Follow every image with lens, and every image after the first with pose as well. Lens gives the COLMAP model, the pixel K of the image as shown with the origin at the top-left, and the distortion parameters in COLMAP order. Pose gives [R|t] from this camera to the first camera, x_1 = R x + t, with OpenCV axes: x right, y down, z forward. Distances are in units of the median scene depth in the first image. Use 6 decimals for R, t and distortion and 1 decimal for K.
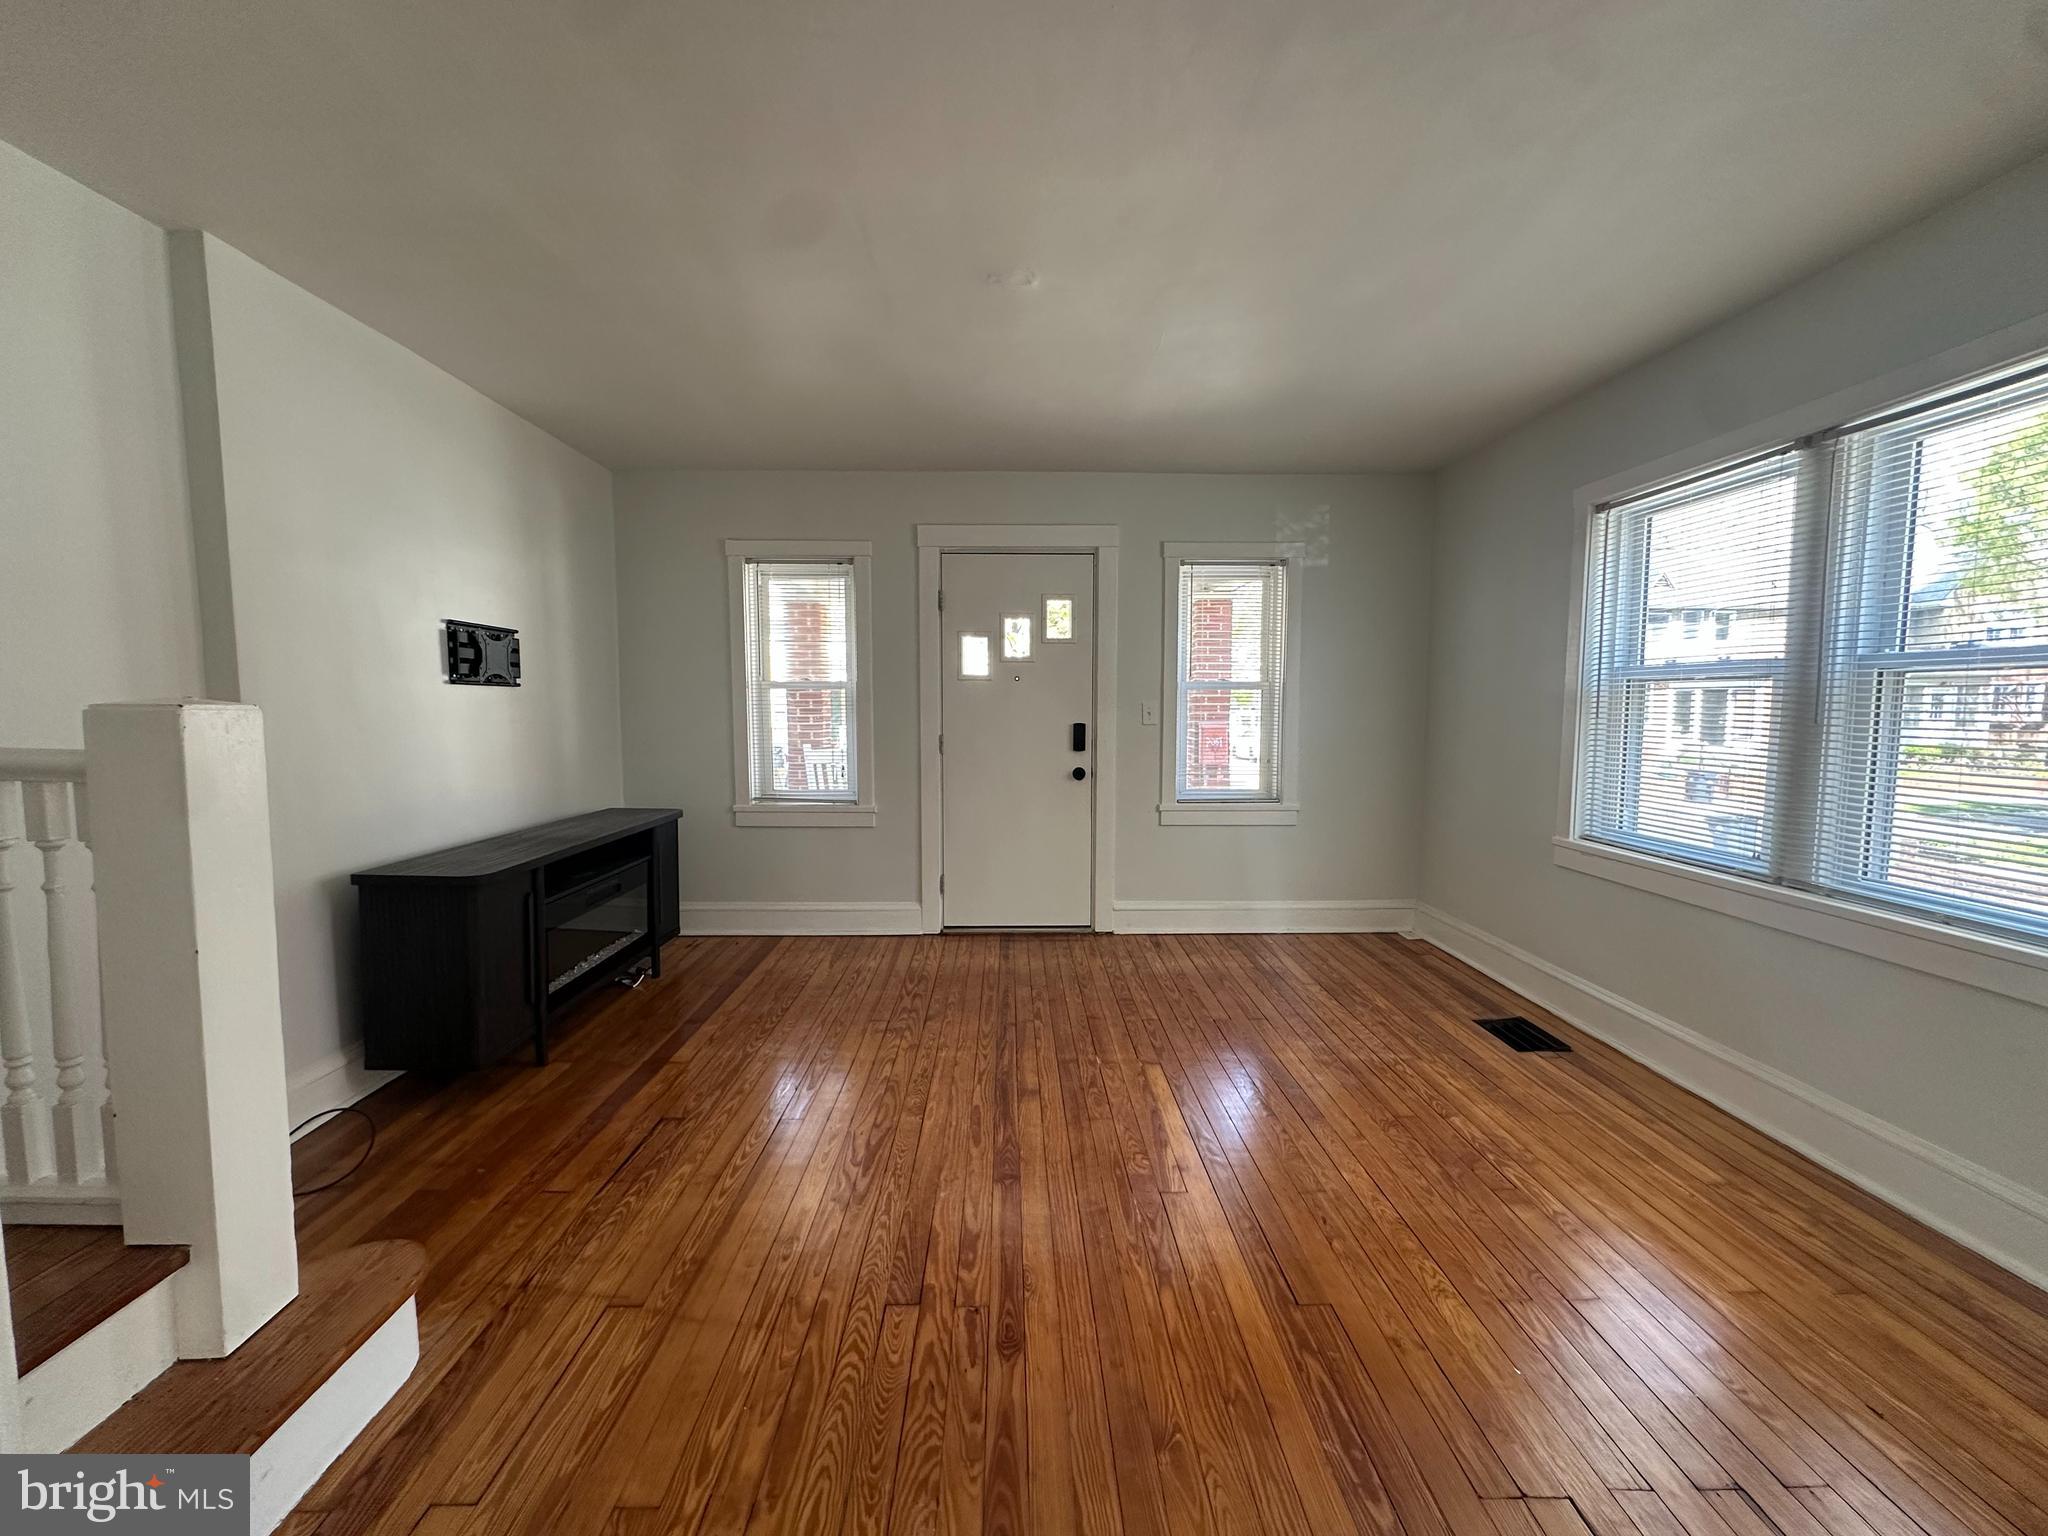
lens RADIAL K [[816.5, 0, 1018.6], [0, 816.5, 764.0], [0, 0, 1]] dist [-0.002168, 0.000696]
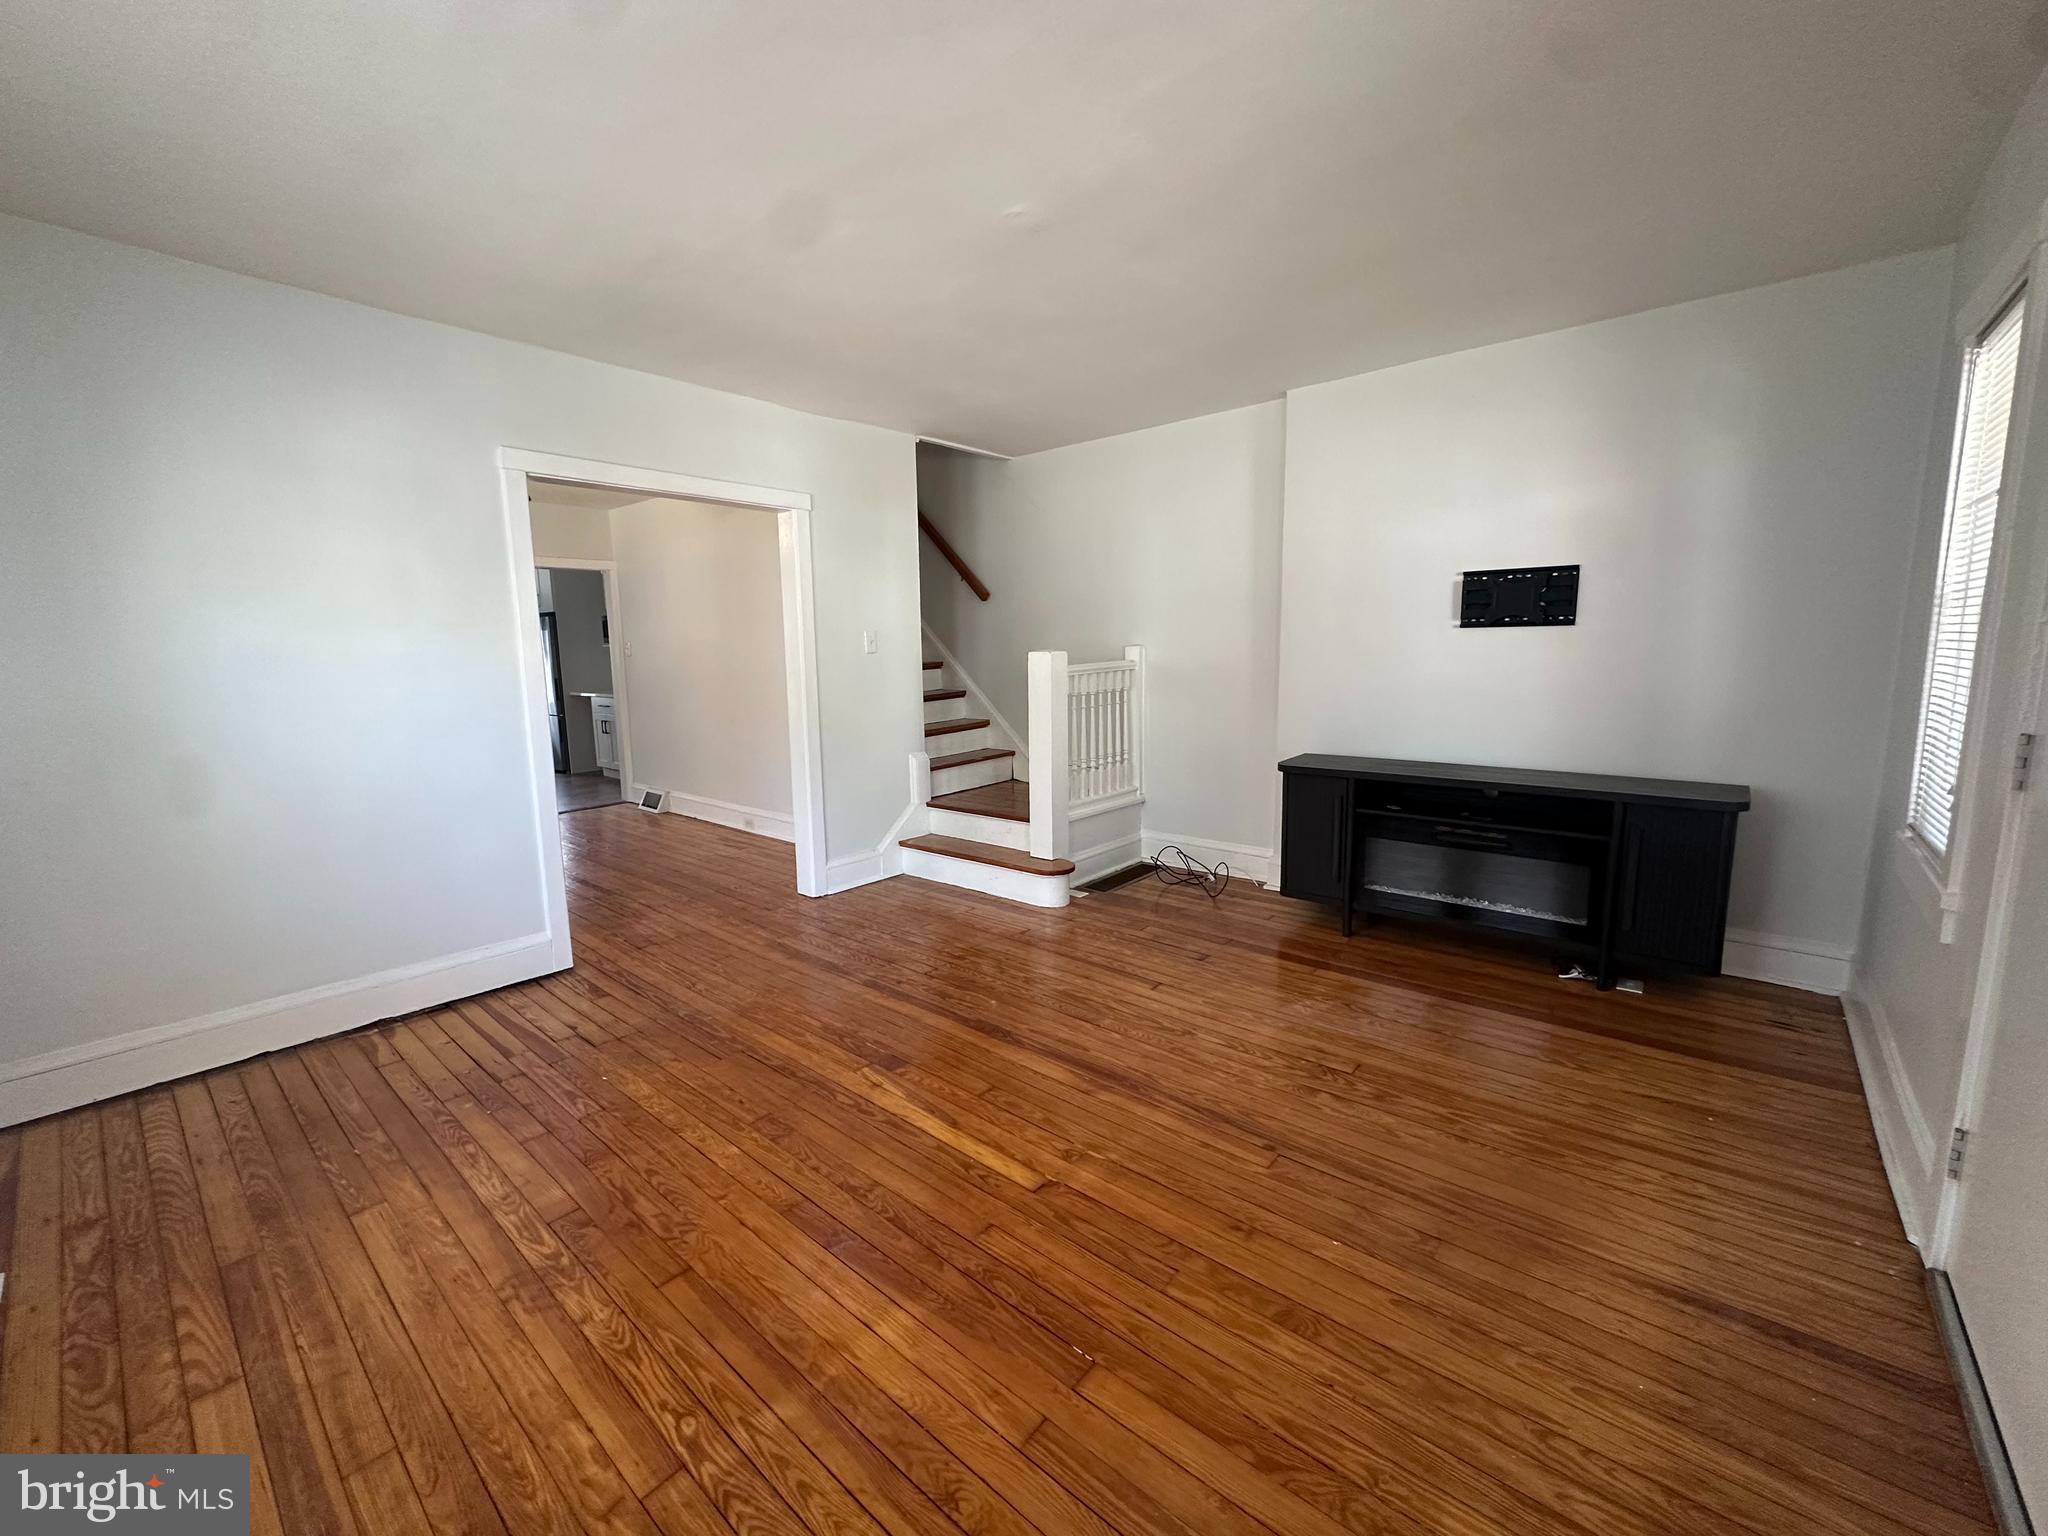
lens RADIAL K [[816.5, 0, 1025.3], [0, 816.5, 767.0], [0, 0, 1]] dist [-0.002168, 0.000696]
pose [[-0.659850, 0.118168, -0.742048, 0.742583], [-0.041100, 0.980402, 0.192673, -0.124875], [0.750273, 0.157633, -0.642061, 1.601764]]
